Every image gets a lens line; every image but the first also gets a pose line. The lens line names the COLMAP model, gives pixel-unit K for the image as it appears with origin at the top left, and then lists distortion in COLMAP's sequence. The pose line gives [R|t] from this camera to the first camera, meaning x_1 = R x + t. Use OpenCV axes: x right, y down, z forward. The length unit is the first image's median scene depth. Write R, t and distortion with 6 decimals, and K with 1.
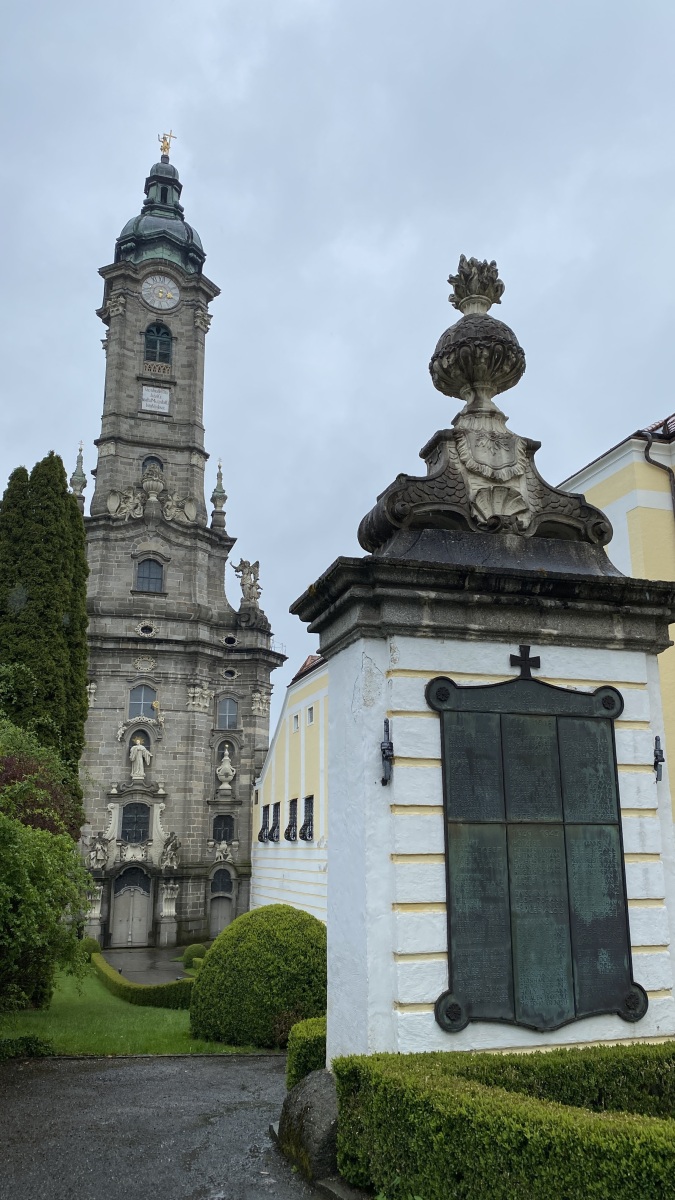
lens RADIAL K [[913.9, 0, 365.5], [0, 913.9, 601.6], [0, 0, 1]] dist [0.066291, -0.110118]
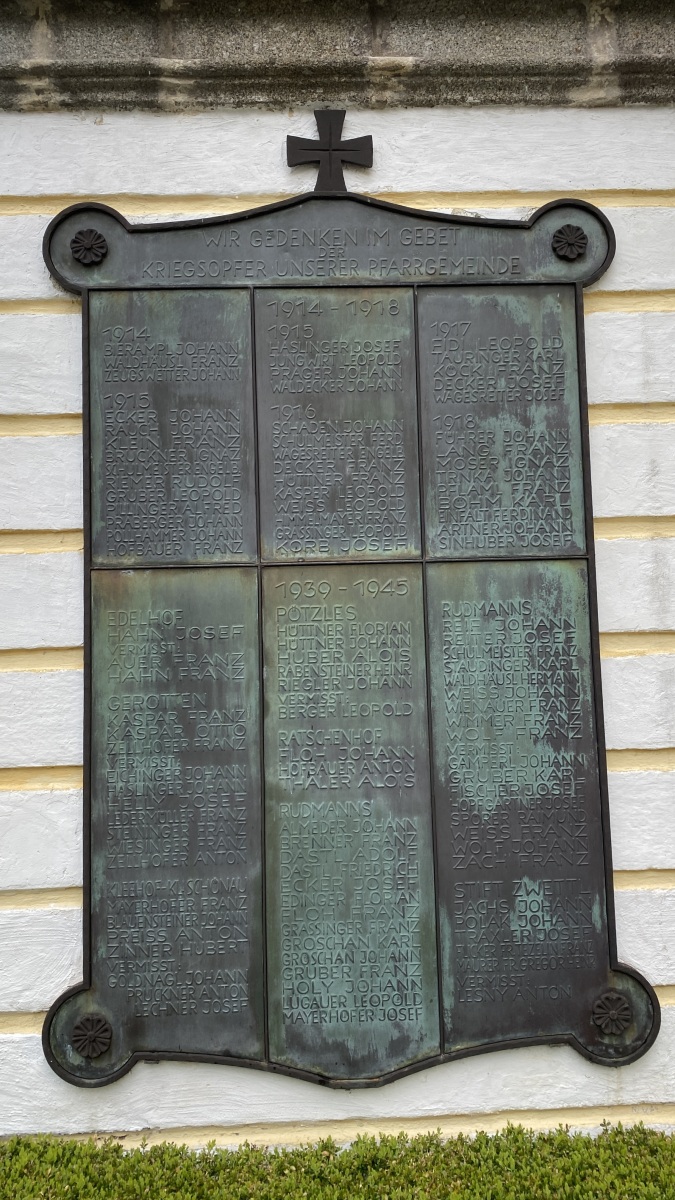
lens RADIAL K [[913.9, 0, 330.0], [0, 913.9, 602.4], [0, 0, 1]] dist [0.066291, -0.110118]
pose [[0.965856, -0.046412, -0.254890, 0.276736], [0.090013, 0.982650, 0.162161, 0.195798], [0.242941, -0.179568, 0.953276, 0.635626]]
